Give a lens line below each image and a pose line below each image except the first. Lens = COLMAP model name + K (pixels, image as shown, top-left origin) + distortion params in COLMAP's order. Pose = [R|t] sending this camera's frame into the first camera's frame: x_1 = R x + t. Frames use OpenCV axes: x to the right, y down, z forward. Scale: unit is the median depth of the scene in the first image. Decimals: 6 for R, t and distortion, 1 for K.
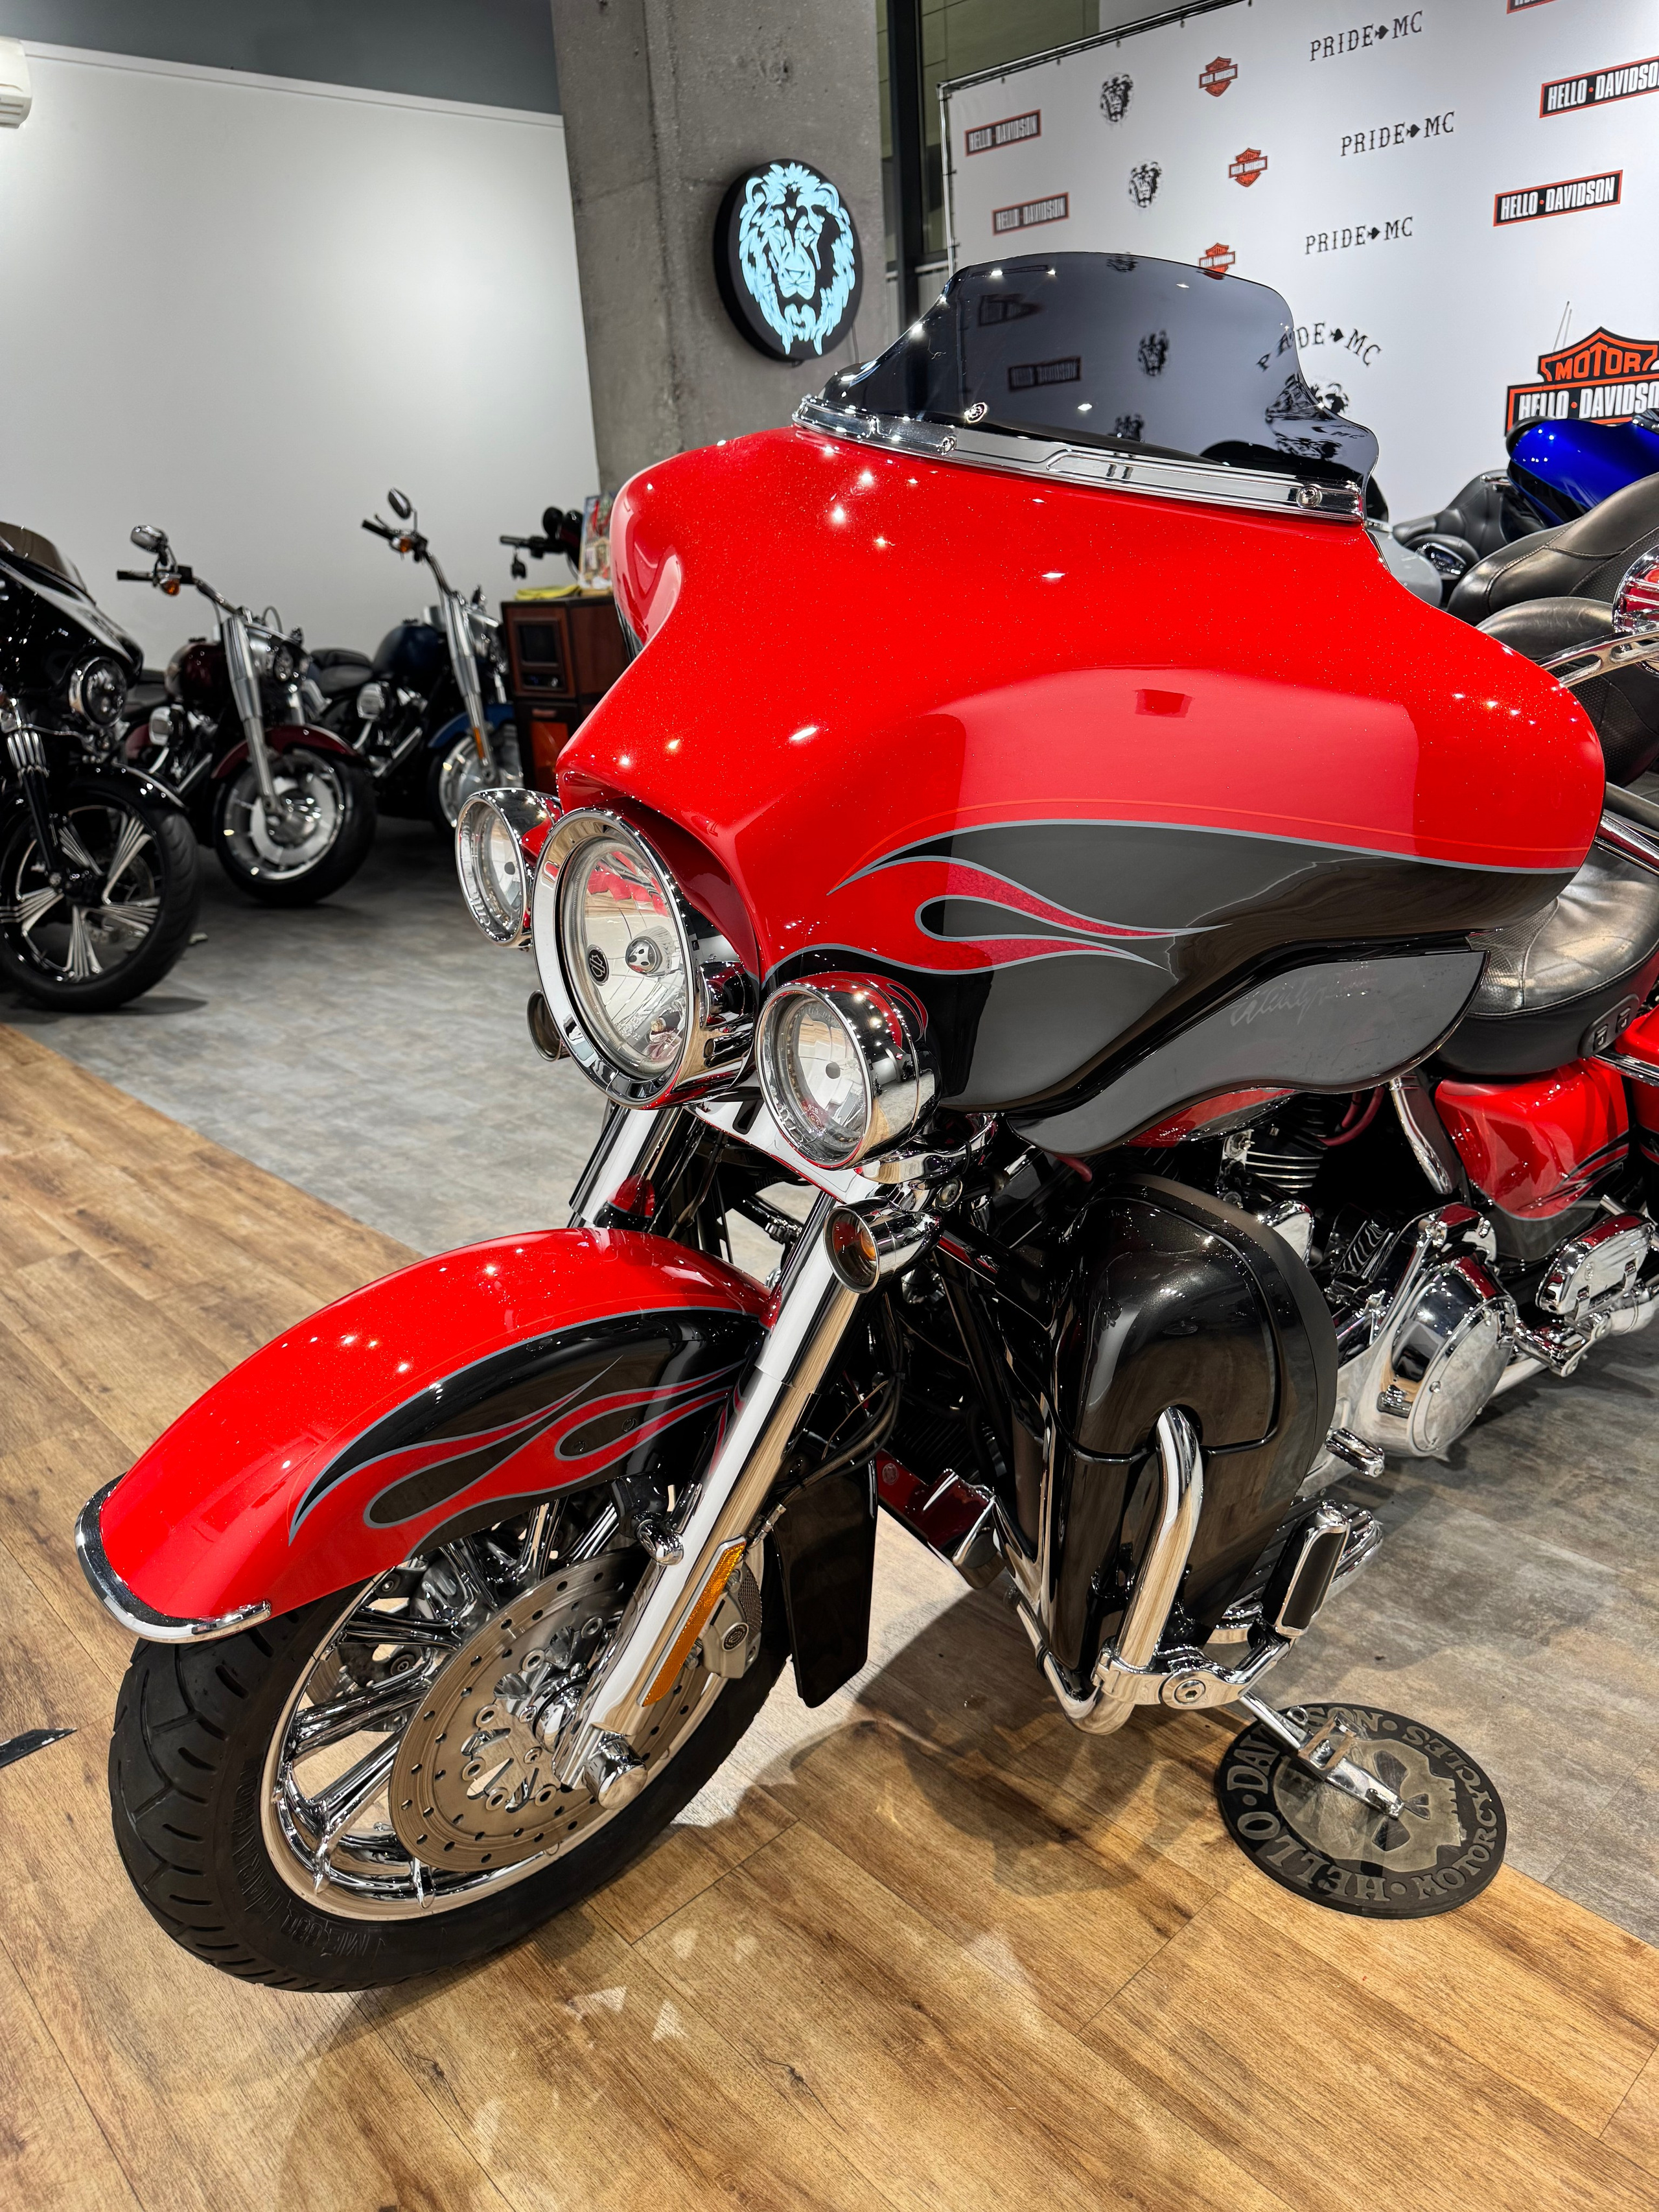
lens RADIAL K [[1580.8, 0, 835.7], [0, 1580.8, 1107.6], [0, 0, 1]] dist [-0.000970, -0.003564]
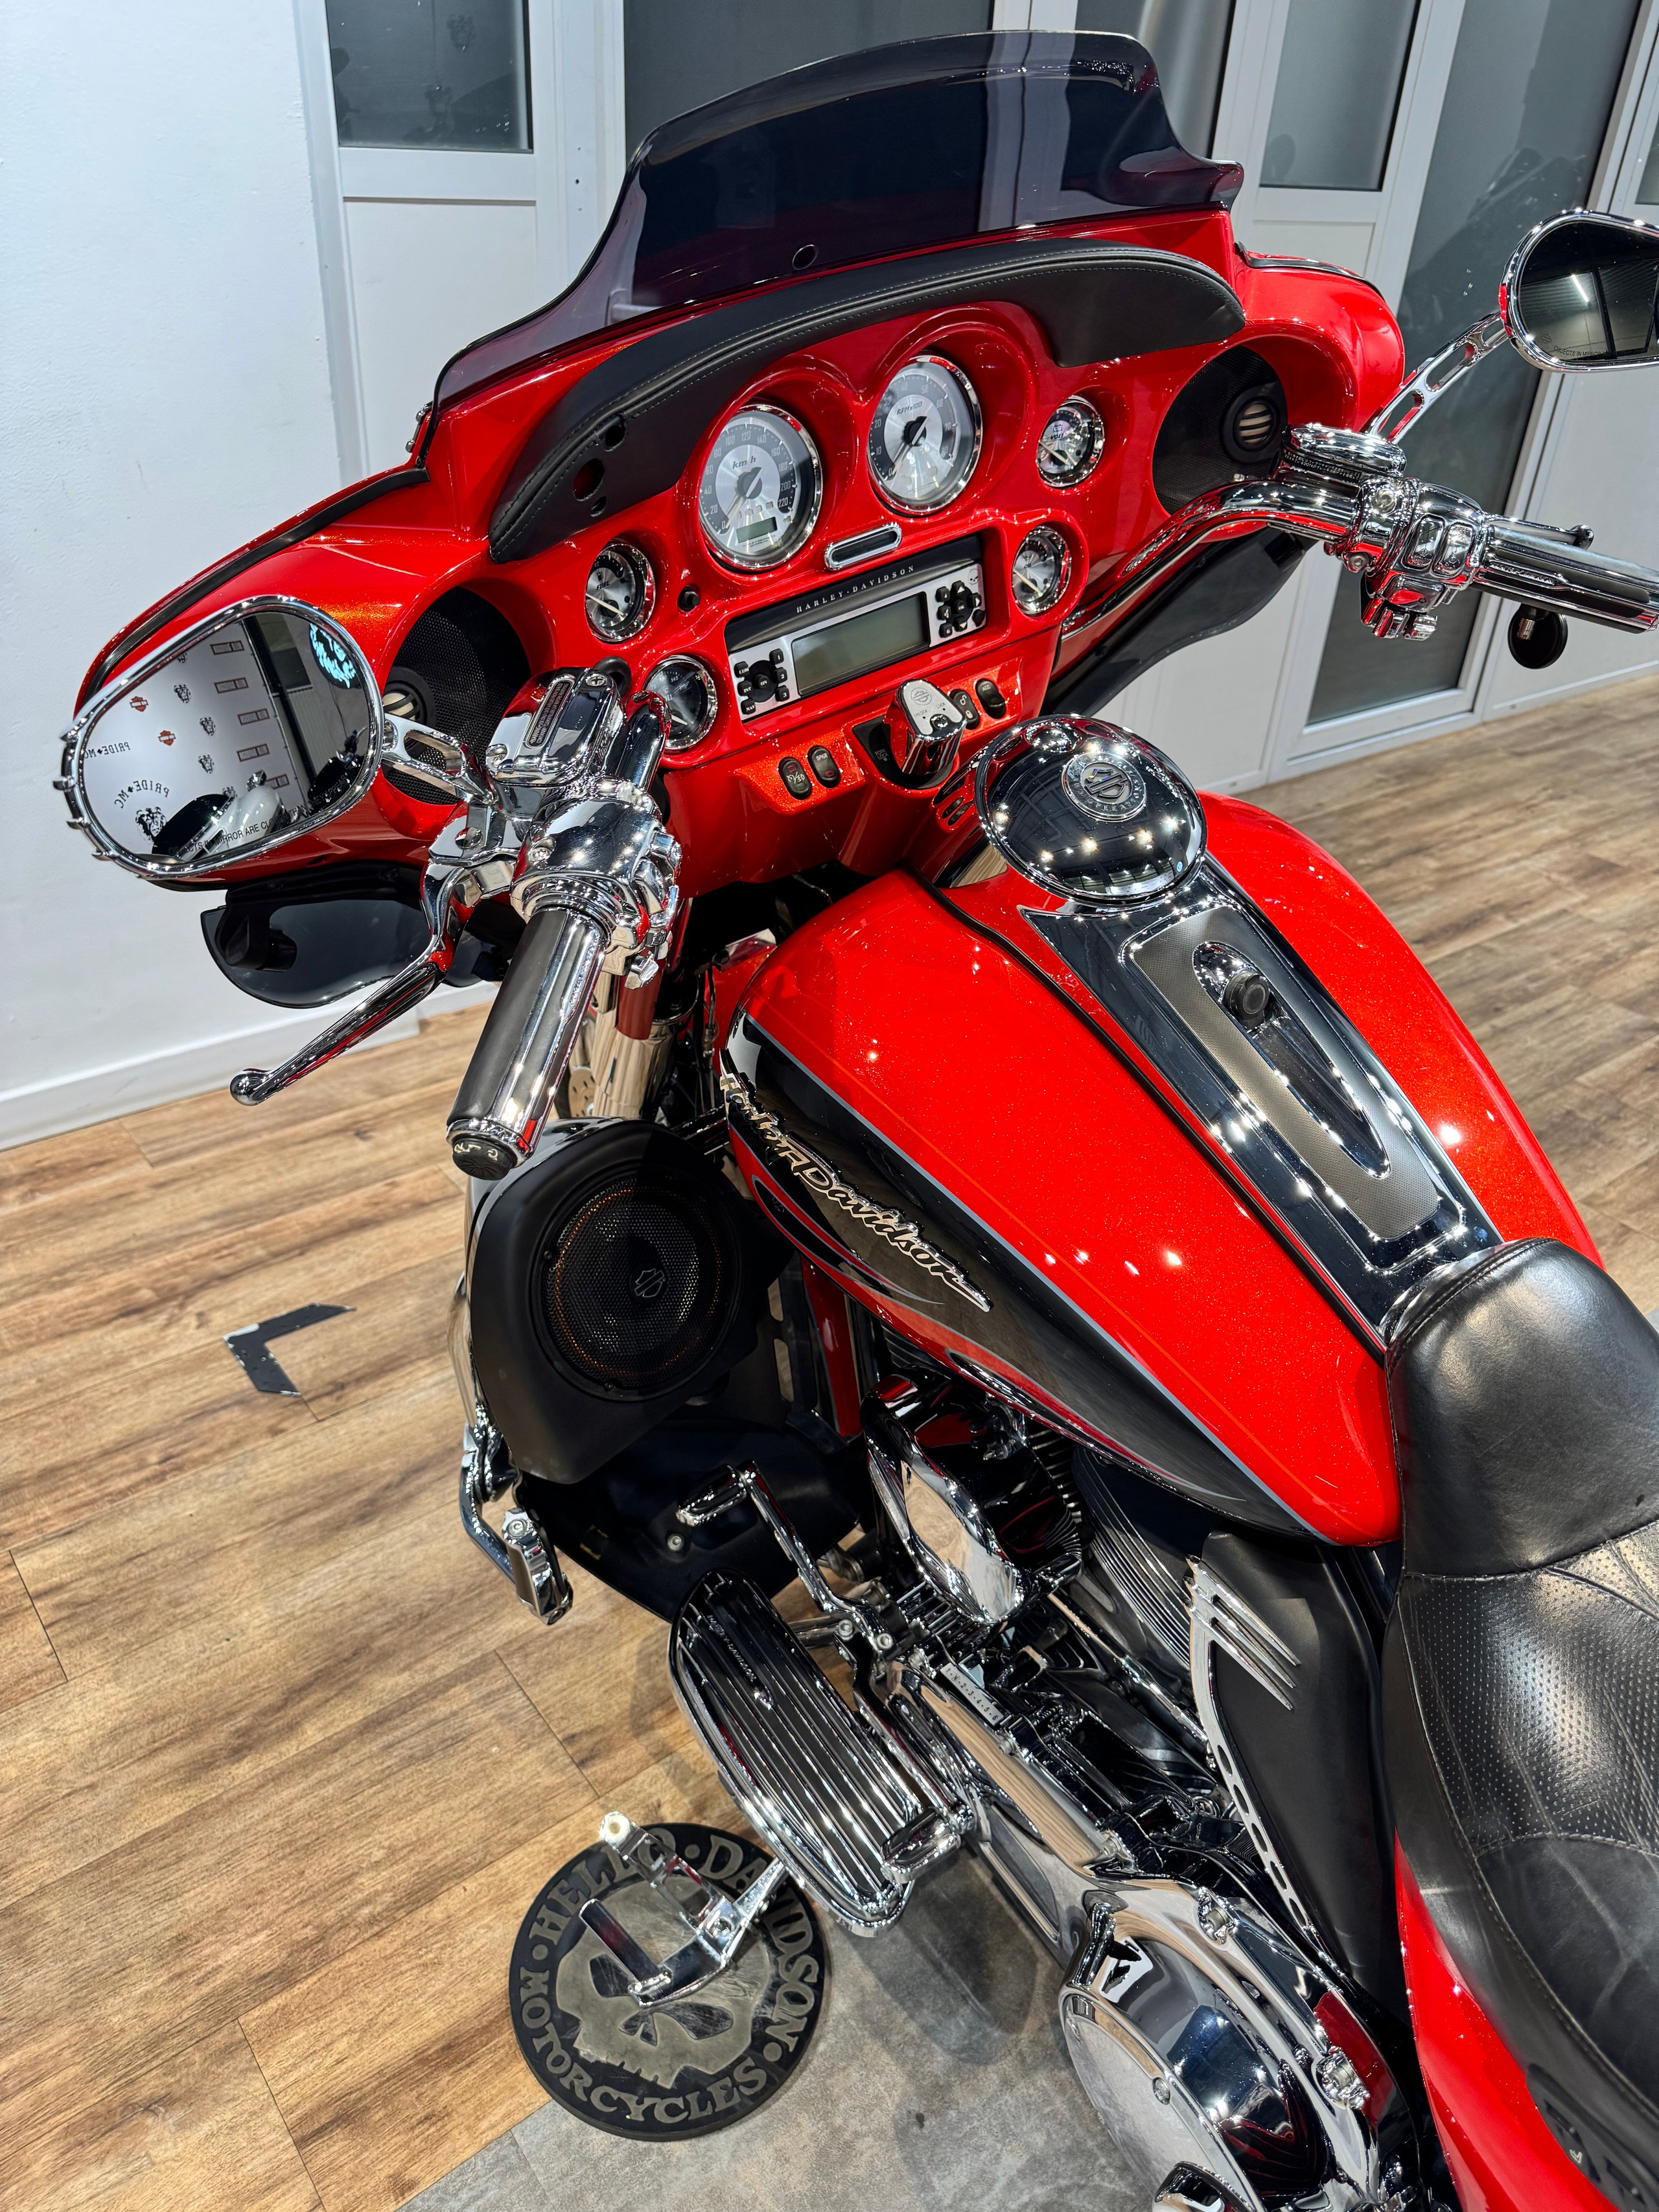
lens RADIAL K [[1620.1, 0, 823.0], [0, 1620.1, 1108.5], [0, 0, 1]] dist [0.007782, -0.003421]
pose [[-0.093228, 0.567900, -0.817801, 0.590462], [-0.383192, 0.737643, 0.555920, -0.329148], [0.918952, 0.365202, 0.148846, 0.581961]]
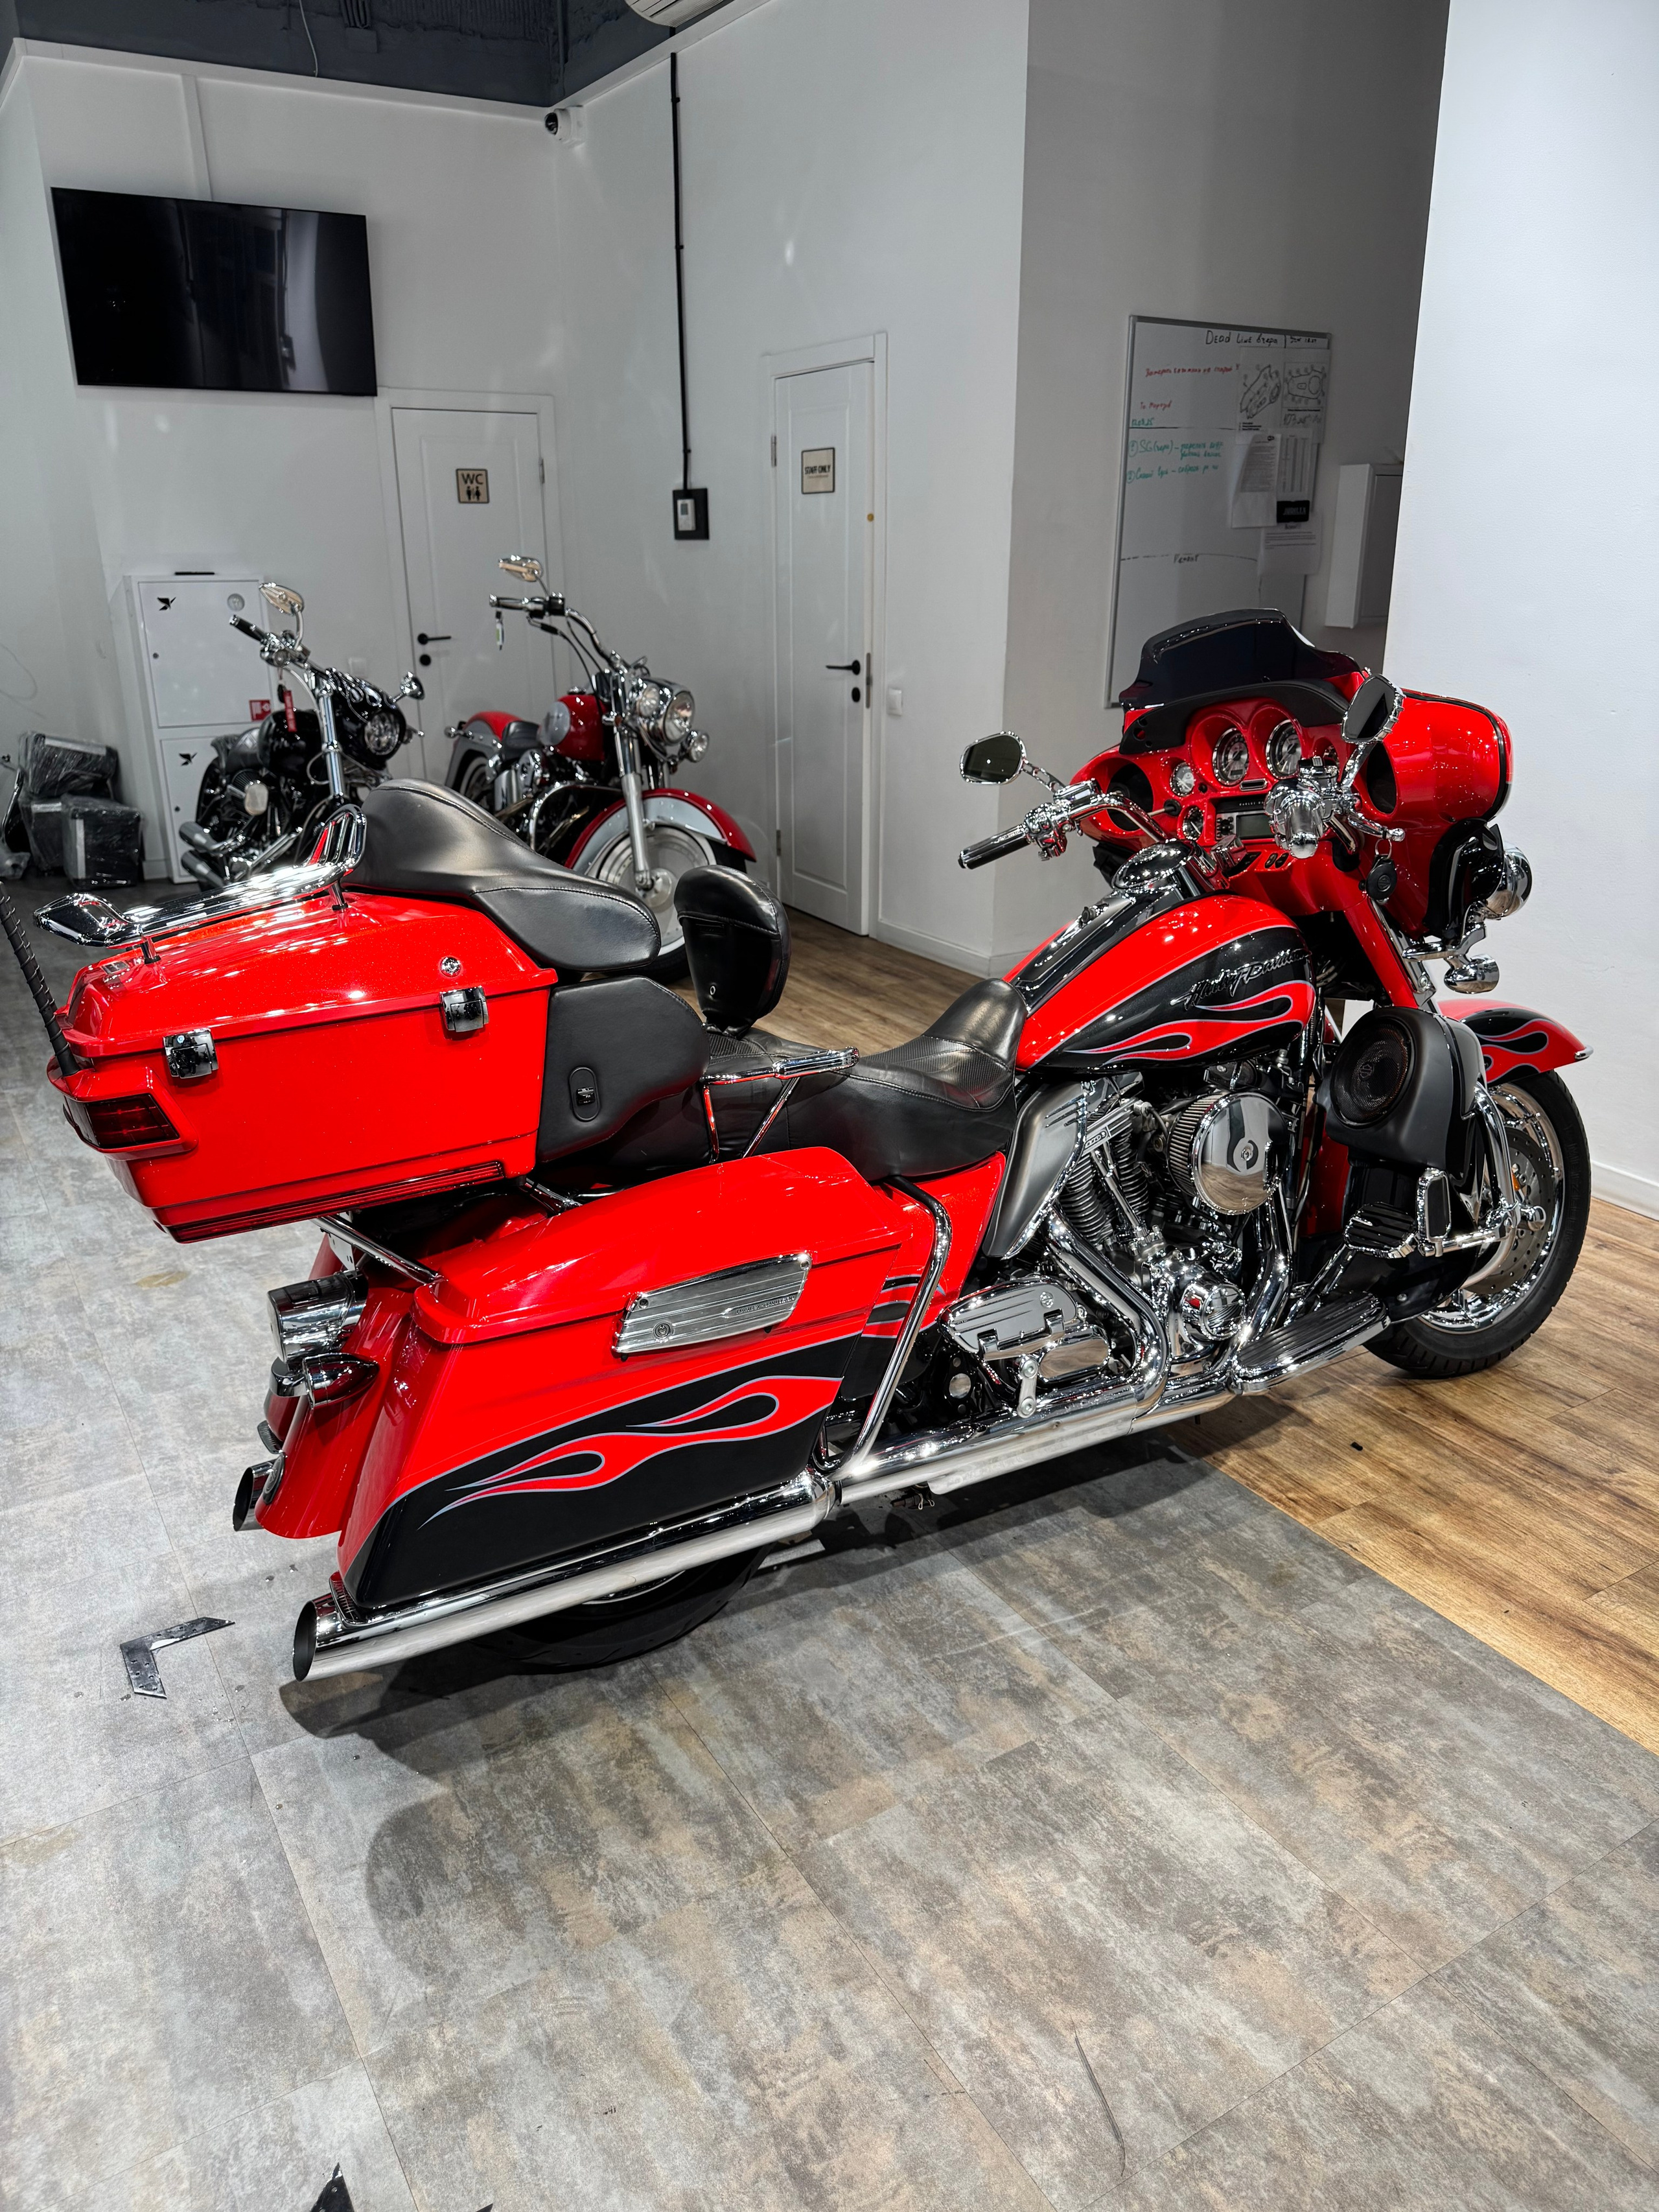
lens RADIAL K [[1541.6, 0, 810.0], [0, 1541.6, 1128.4], [0, 0, 1]] dist [0.113714, -0.156230]
pose [[-0.975720, -0.015994, 0.218439, 0.134434], [0.127898, 0.768018, 0.627527, -0.807060], [-0.177802, 0.640228, -0.747325, 1.798868]]
